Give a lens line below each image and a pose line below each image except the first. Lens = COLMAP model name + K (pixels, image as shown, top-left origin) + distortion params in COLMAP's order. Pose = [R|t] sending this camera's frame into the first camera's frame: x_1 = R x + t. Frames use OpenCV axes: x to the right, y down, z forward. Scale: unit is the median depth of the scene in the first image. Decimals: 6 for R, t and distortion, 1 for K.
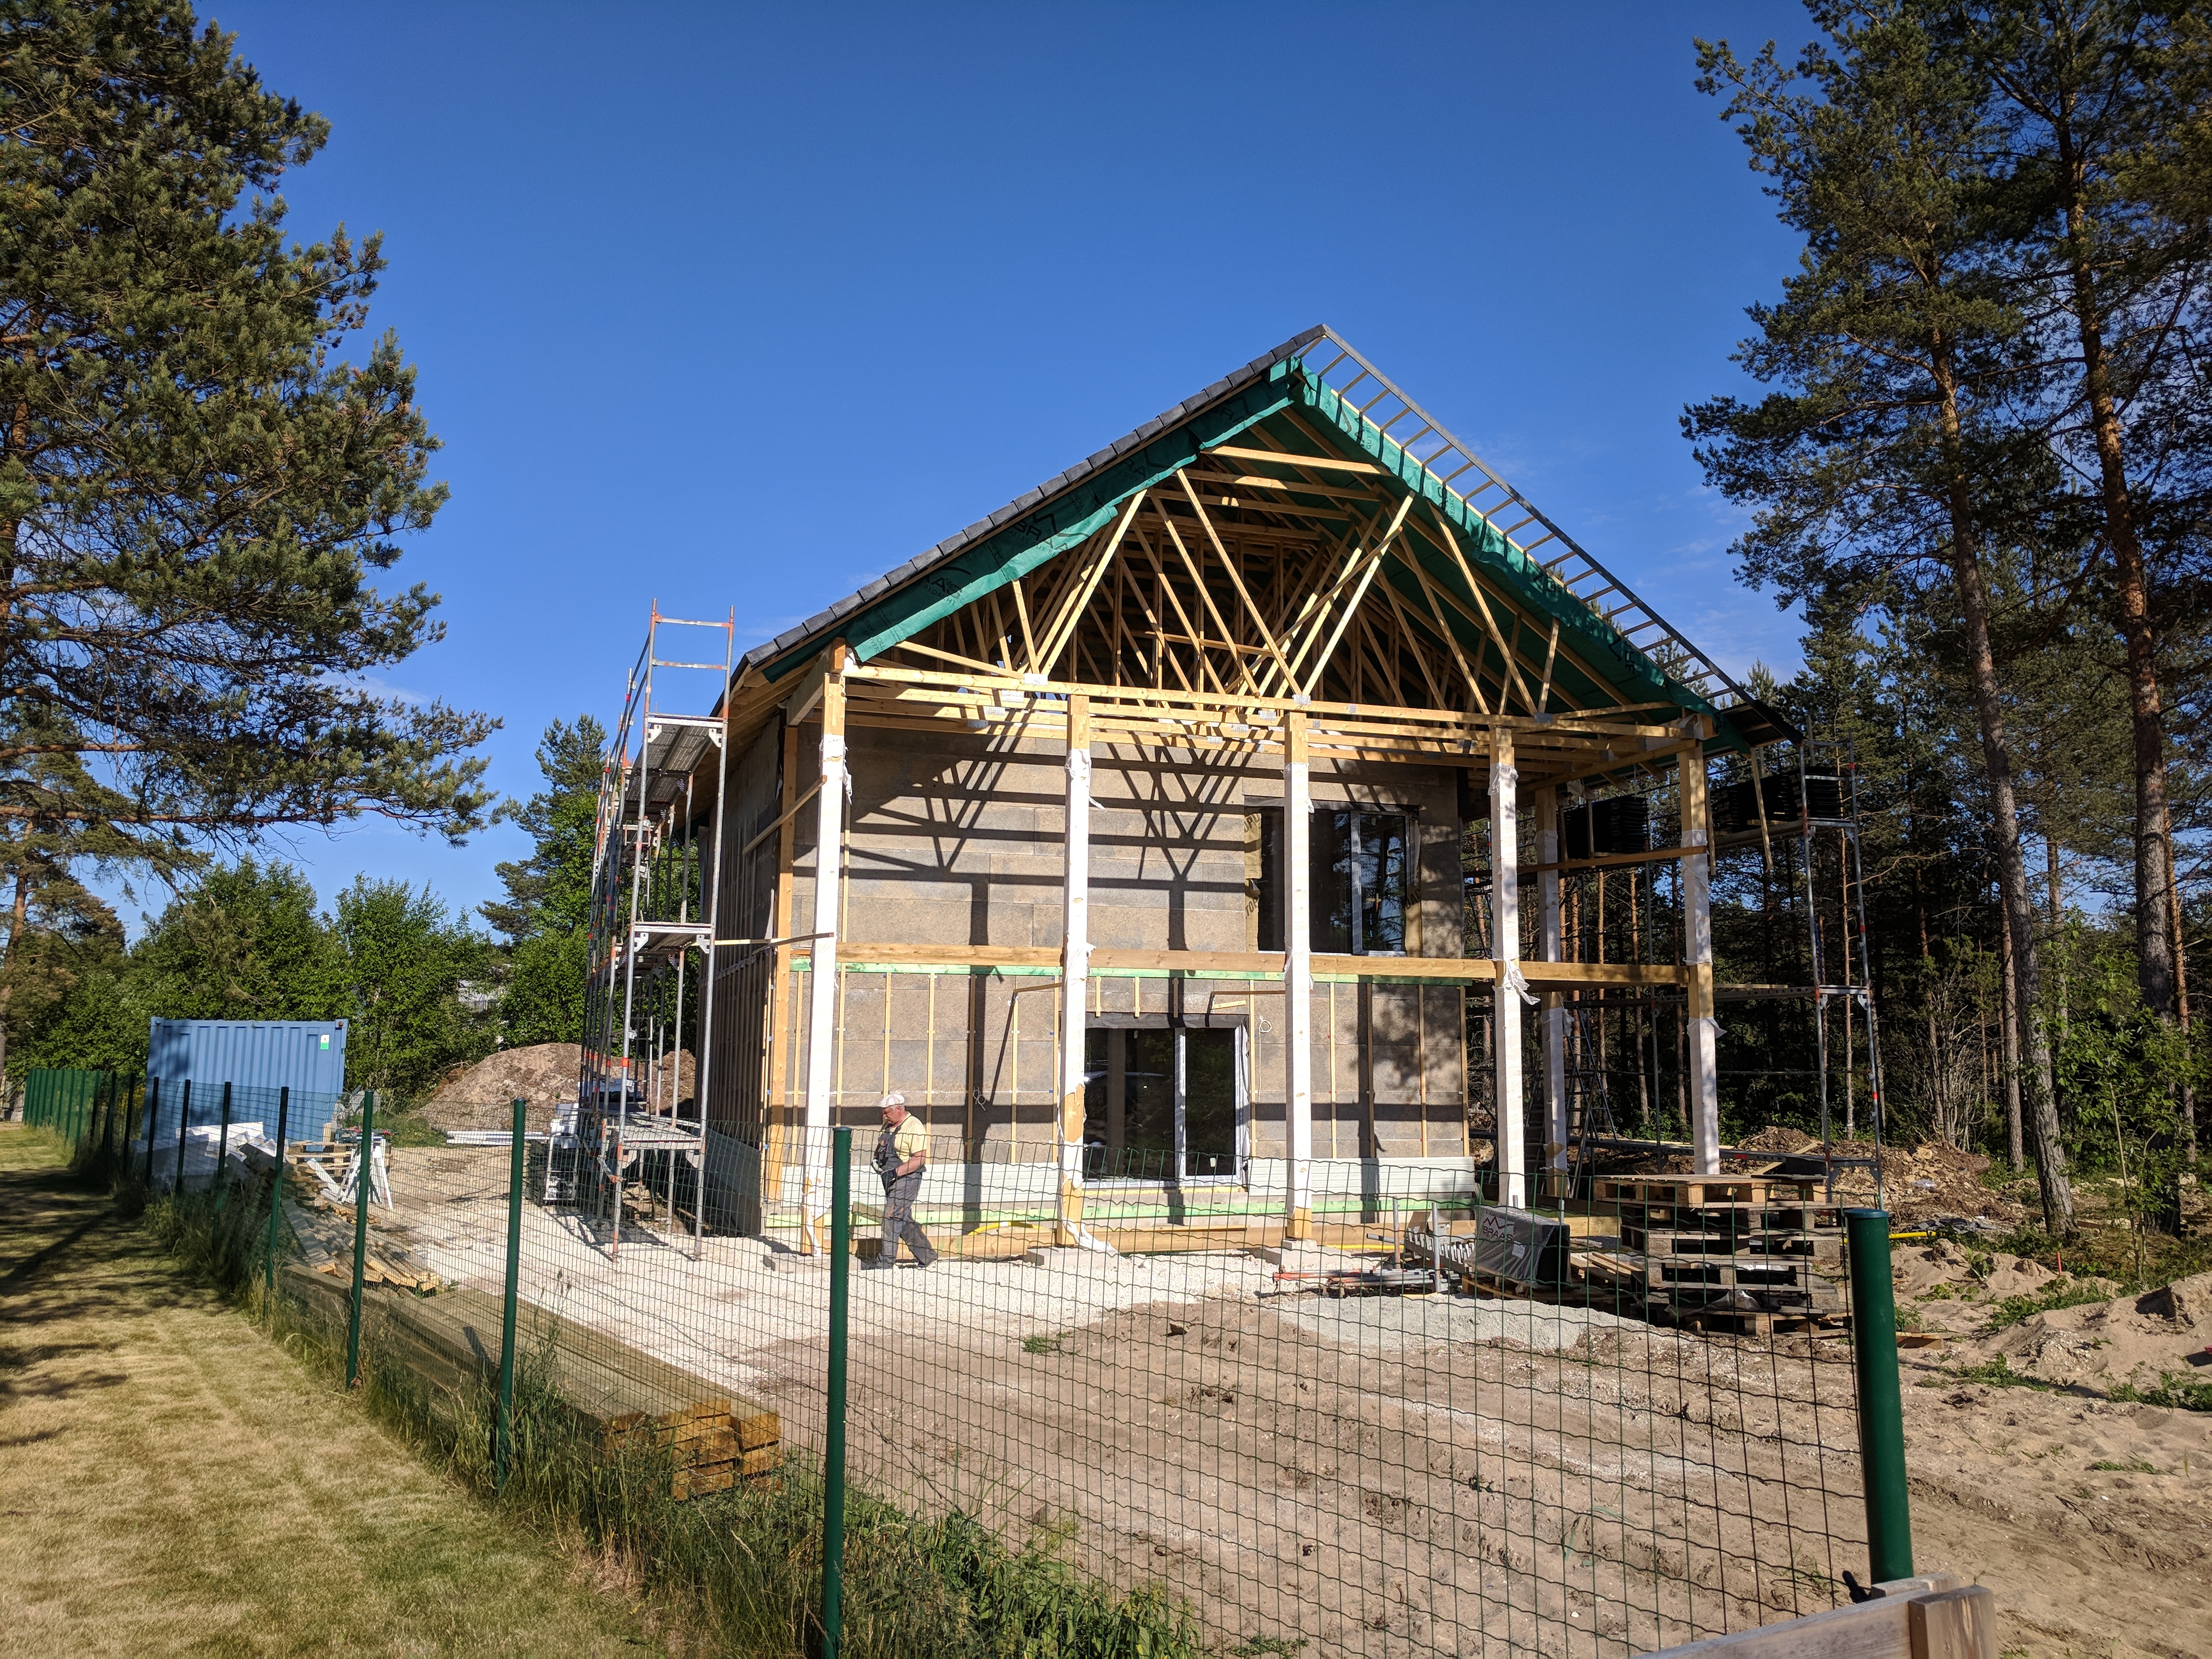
lens RADIAL K [[1671.8, 0, 1106.0], [0, 1671.8, 828.4], [0, 0, 1]] dist [-0.018067, 0.037391]
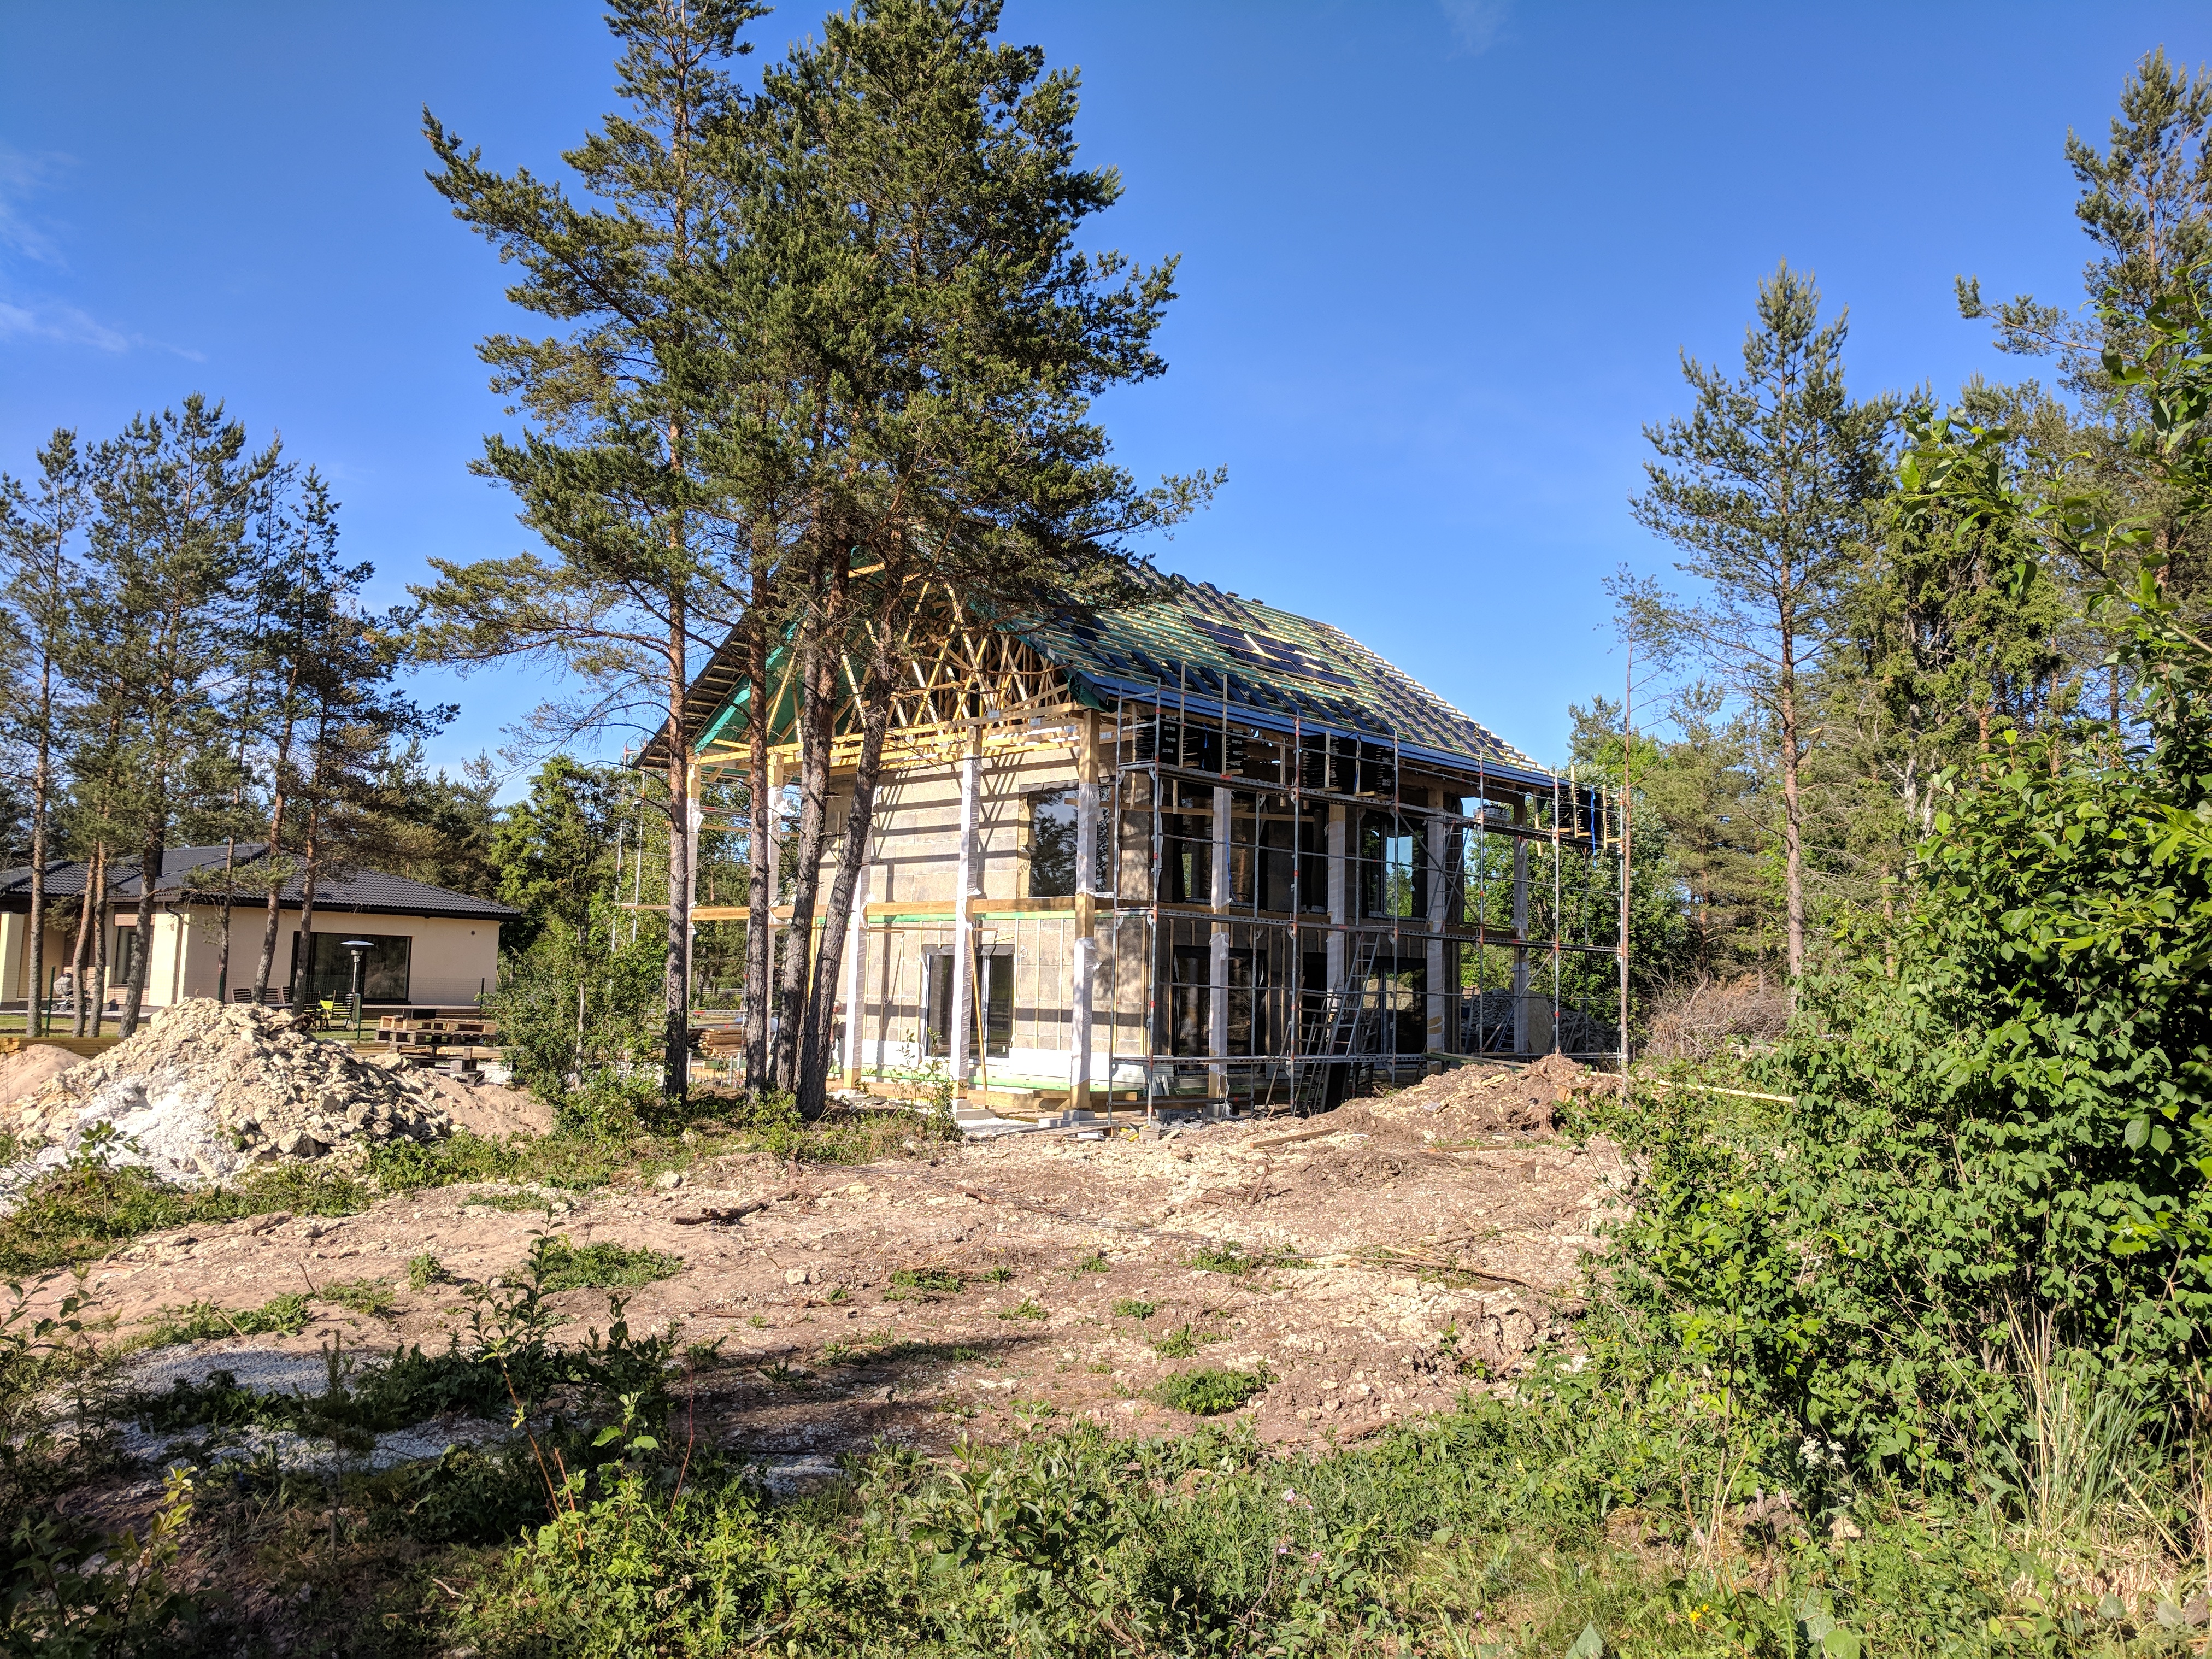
lens RADIAL K [[1671.8, 0, 1106.4], [0, 1671.8, 833.4], [0, 0, 1]] dist [-0.018067, 0.037391]
pose [[0.498032, -0.075386, -0.863875, 1.333180], [0.115519, 0.993103, -0.020066, 0.056723], [0.859430, -0.089801, 0.503306, 0.373624]]
